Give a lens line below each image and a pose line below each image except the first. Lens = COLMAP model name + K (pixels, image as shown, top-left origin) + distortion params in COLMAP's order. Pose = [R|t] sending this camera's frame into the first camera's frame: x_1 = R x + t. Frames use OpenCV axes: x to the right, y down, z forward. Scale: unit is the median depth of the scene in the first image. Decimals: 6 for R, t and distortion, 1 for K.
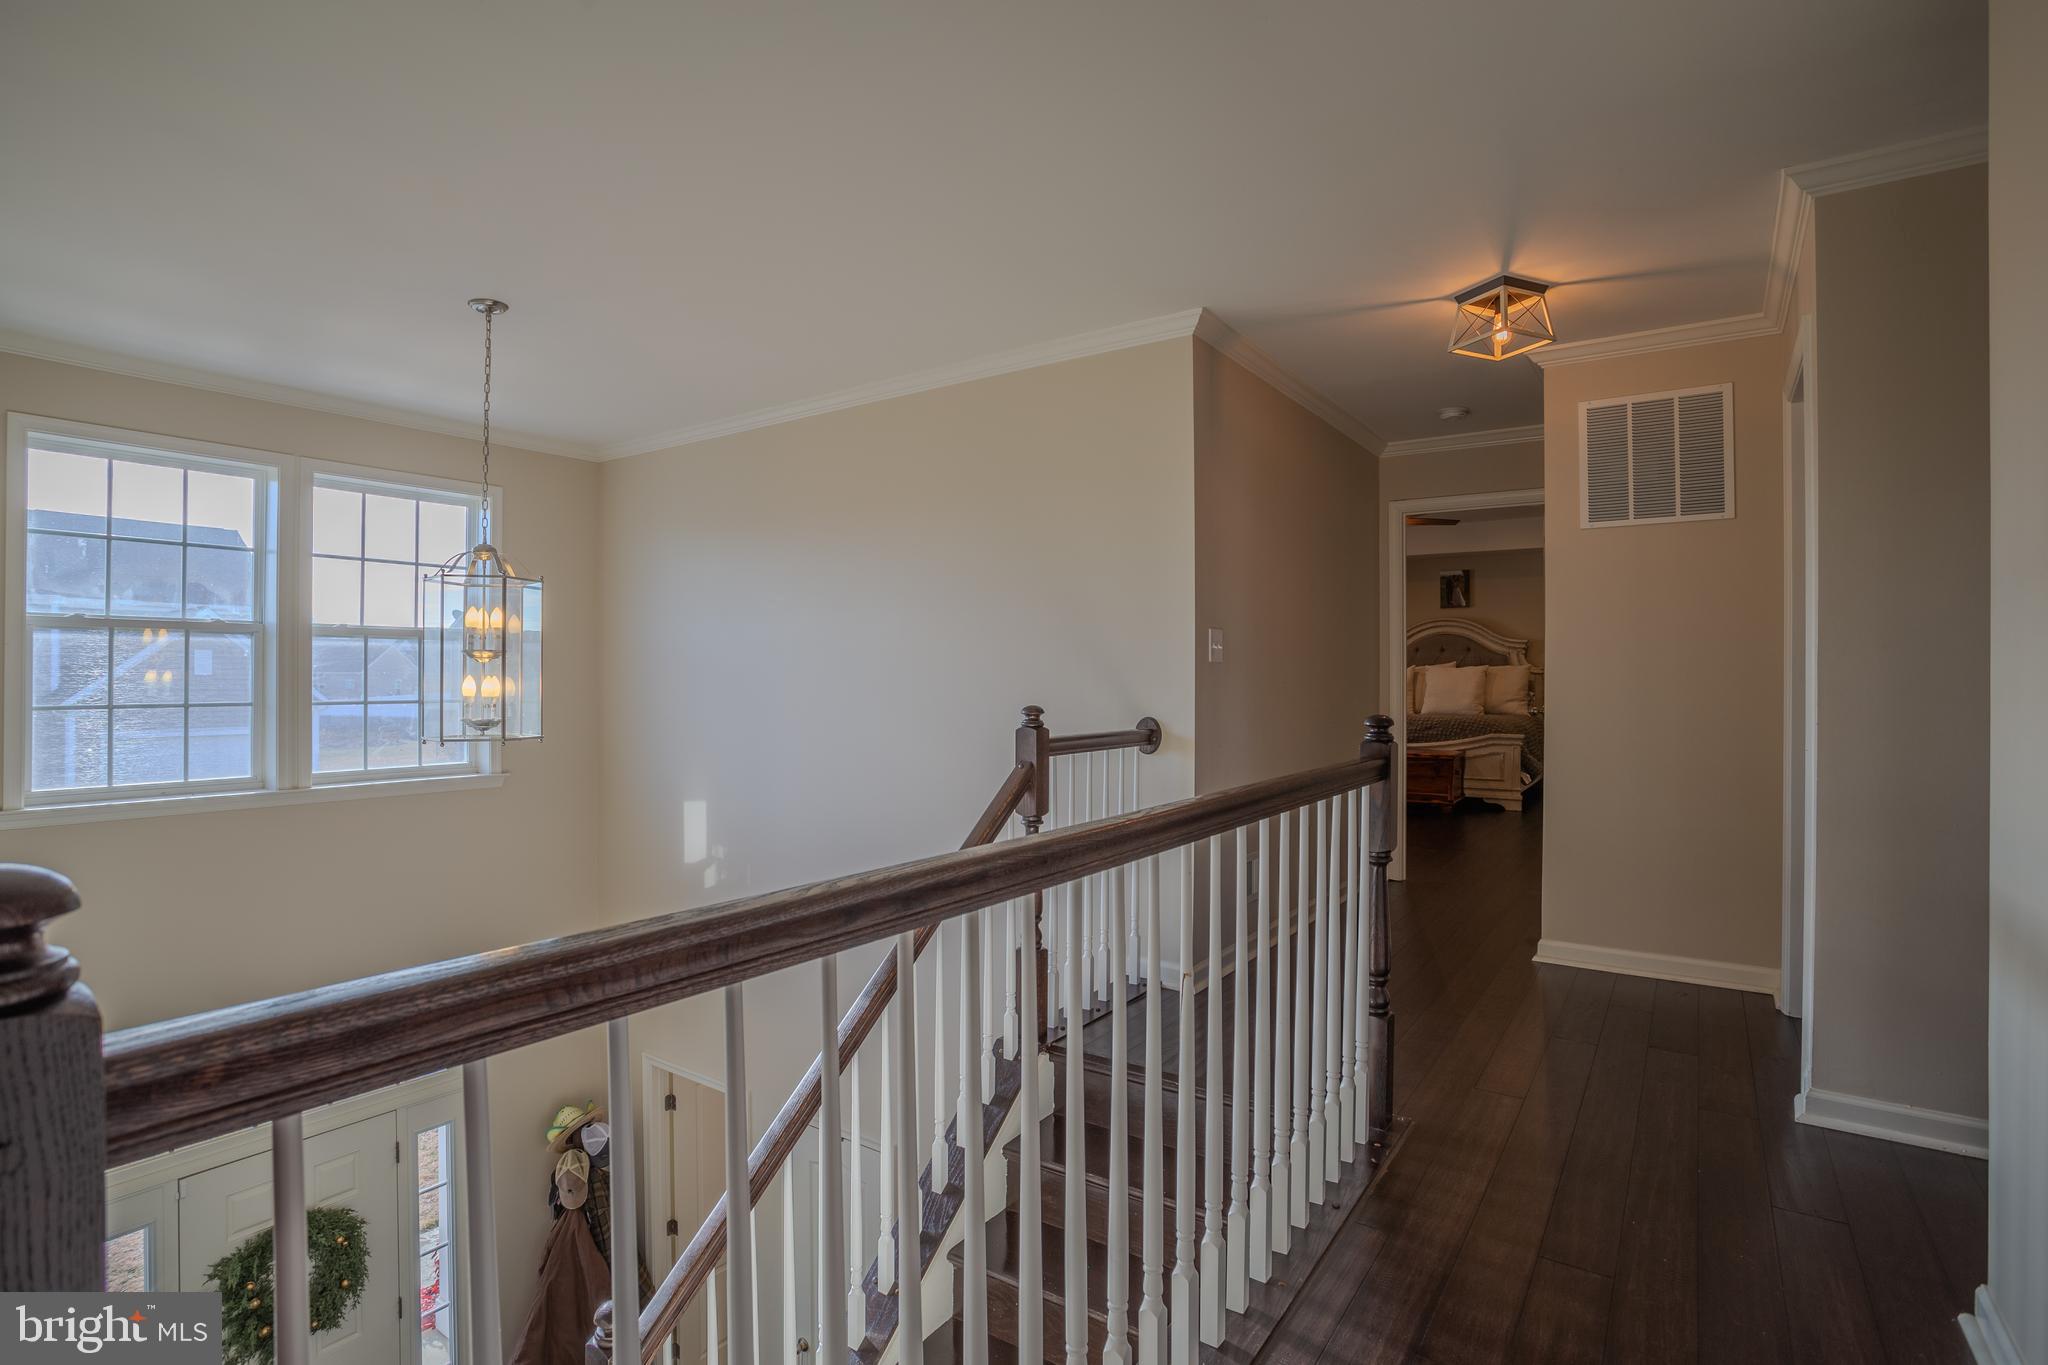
lens RADIAL K [[1005.6, 0, 1015.0], [0, 1005.6, 682.2], [0, 0, 1]] dist [-0.075698, 0.032154]
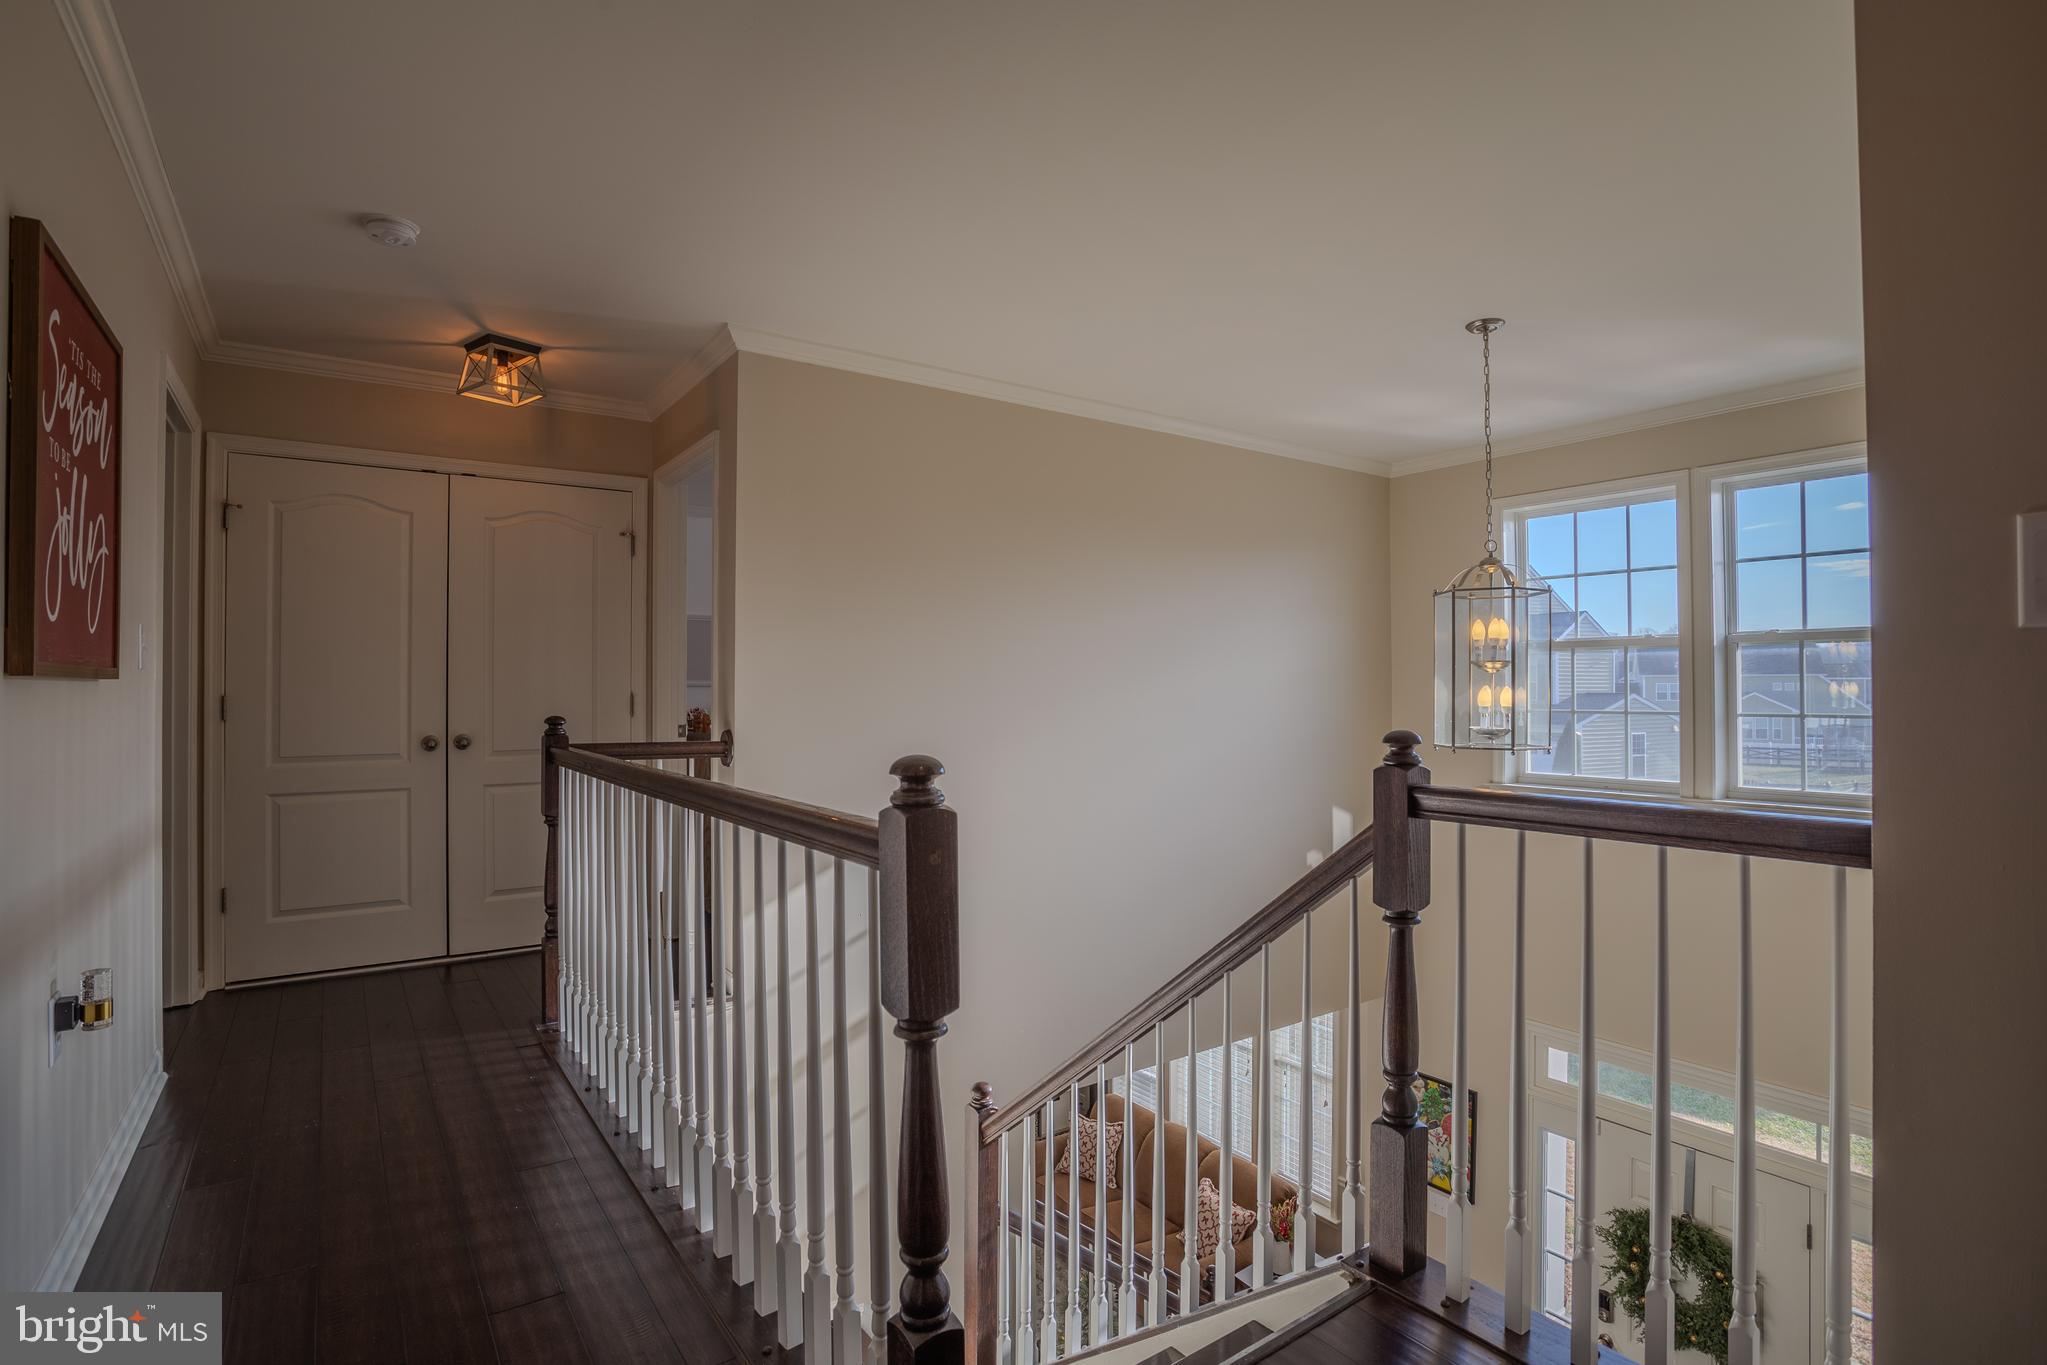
lens RADIAL K [[986.5, 0, 992.5], [0, 986.5, 678.4], [0, 0, 1]] dist [-0.048332, -0.000112]
pose [[-0.383588, -0.009130, -0.923459, 0.583031], [-0.007032, 0.999951, -0.006966, -0.002978], [0.923477, 0.003822, -0.383634, 0.892857]]
